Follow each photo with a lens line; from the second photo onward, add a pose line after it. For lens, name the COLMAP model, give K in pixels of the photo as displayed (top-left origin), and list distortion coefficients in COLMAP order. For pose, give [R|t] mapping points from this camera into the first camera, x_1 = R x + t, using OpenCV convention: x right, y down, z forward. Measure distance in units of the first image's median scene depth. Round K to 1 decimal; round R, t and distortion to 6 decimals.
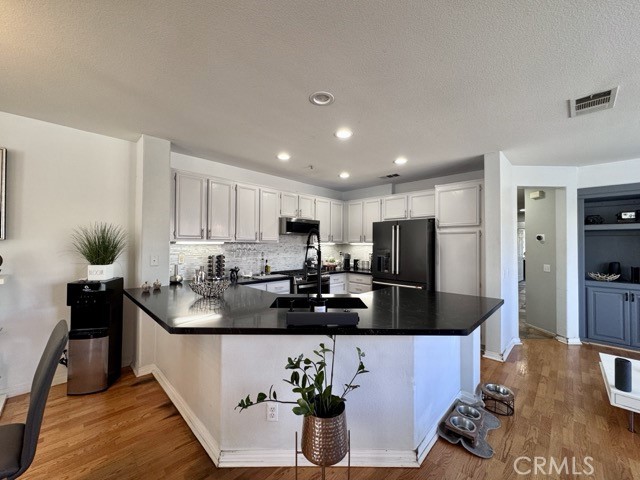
lens RADIAL K [[255.9, 0, 319.3], [0, 255.9, 239.2], [0, 0, 1]] dist [-0.002690, 0.000404]
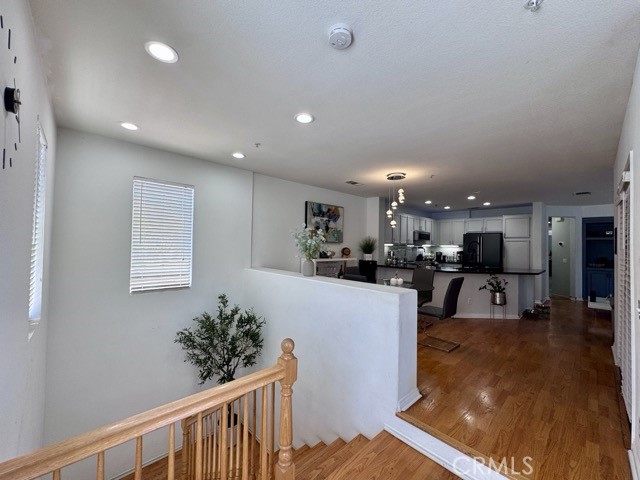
lens RADIAL K [[255.9, 0, 319.3], [0, 255.9, 239.2], [0, 0, 1]] dist [-0.002690, 0.000404]
pose [[0.999015, 0.010164, -0.043197, -0.818306], [-0.010243, 0.999946, -0.001598, -0.018711], [0.043178, 0.002039, 0.999065, -0.937795]]
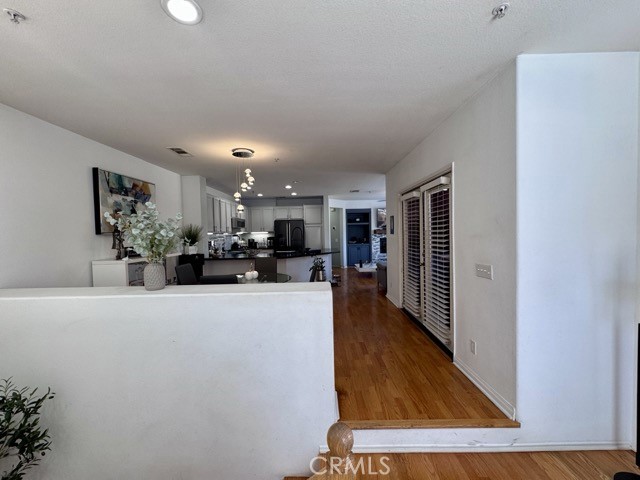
lens RADIAL K [[255.9, 0, 319.3], [0, 255.9, 239.2], [0, 0, 1]] dist [-0.002690, 0.000404]
pose [[0.716522, -0.043486, 0.696208, -1.011916], [0.013527, 0.998733, 0.048461, -0.020243], [-0.697434, -0.025306, 0.716203, -0.690199]]
